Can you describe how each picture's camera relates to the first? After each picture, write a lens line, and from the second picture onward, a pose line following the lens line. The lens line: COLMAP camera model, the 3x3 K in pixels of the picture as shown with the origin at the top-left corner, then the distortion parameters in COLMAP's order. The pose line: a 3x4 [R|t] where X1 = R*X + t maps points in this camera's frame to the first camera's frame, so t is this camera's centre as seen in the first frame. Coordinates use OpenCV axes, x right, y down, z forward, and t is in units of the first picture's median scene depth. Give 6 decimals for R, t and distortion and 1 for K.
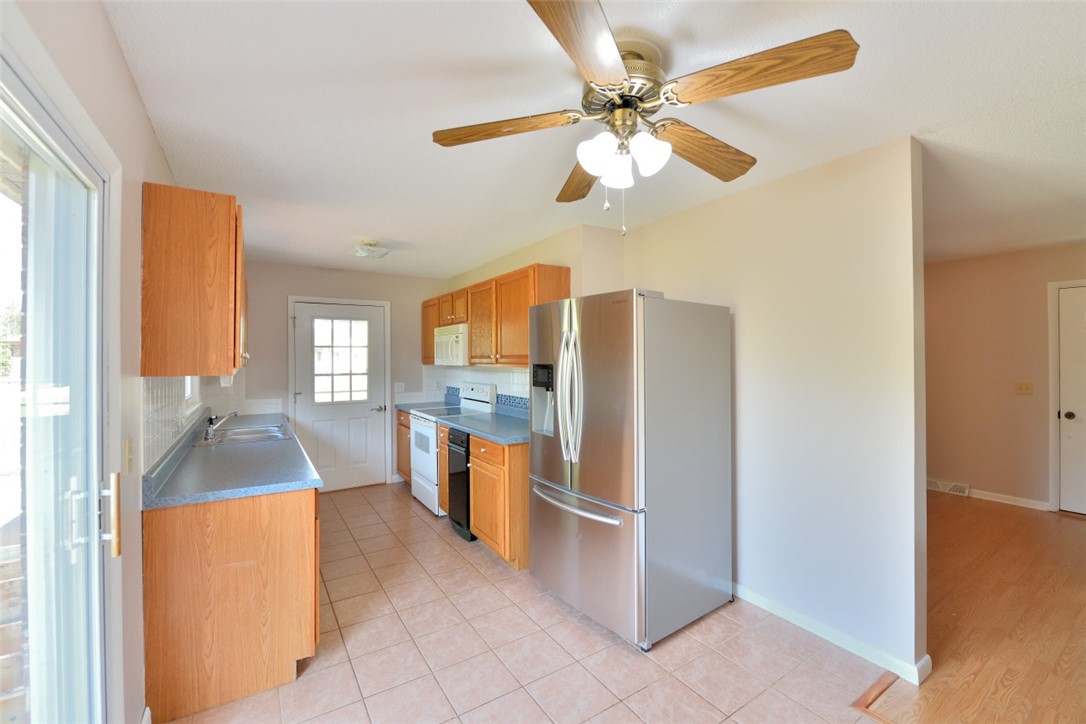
lens RADIAL K [[464.8, 0, 546.2], [0, 464.8, 352.3], [0, 0, 1]] dist [-0.015433, -0.001299]
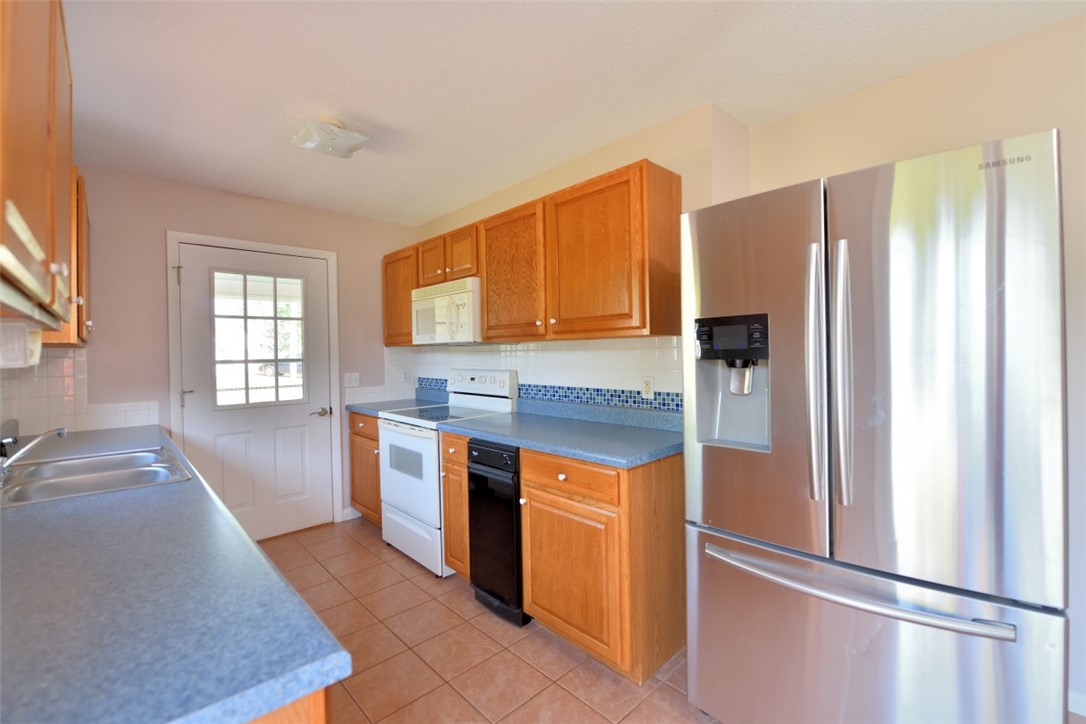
lens RADIAL K [[464.8, 0, 543.8], [0, 464.8, 354.2], [0, 0, 1]] dist [-0.015433, -0.001299]
pose [[0.981739, -0.010900, 0.189920, -0.190386], [0.008785, 0.999890, 0.011974, 0.036631], [-0.190030, -0.010087, 0.981727, 0.315517]]
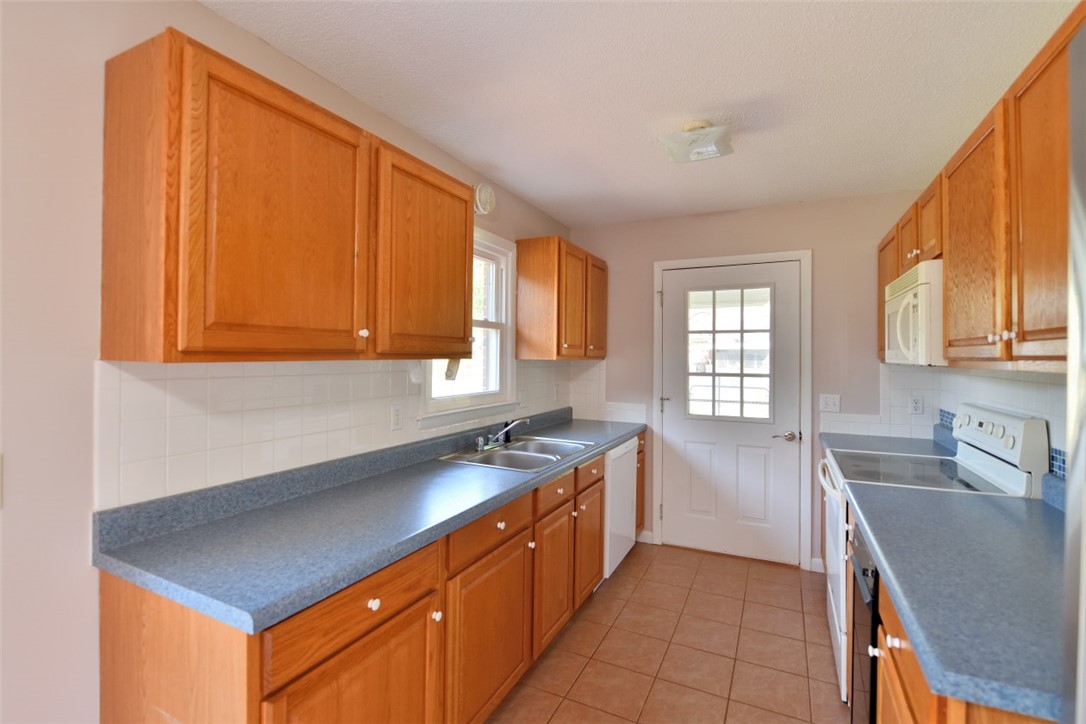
lens RADIAL K [[493.4, 0, 542.6], [0, 493.4, 353.9], [0, 0, 1]] dist [-0.004862, -0.002024]
pose [[0.513792, 0.006935, -0.857887, 0.013629], [-0.000902, 0.999971, 0.007543, 0.015008], [0.857914, -0.003101, 0.513784, 0.458671]]
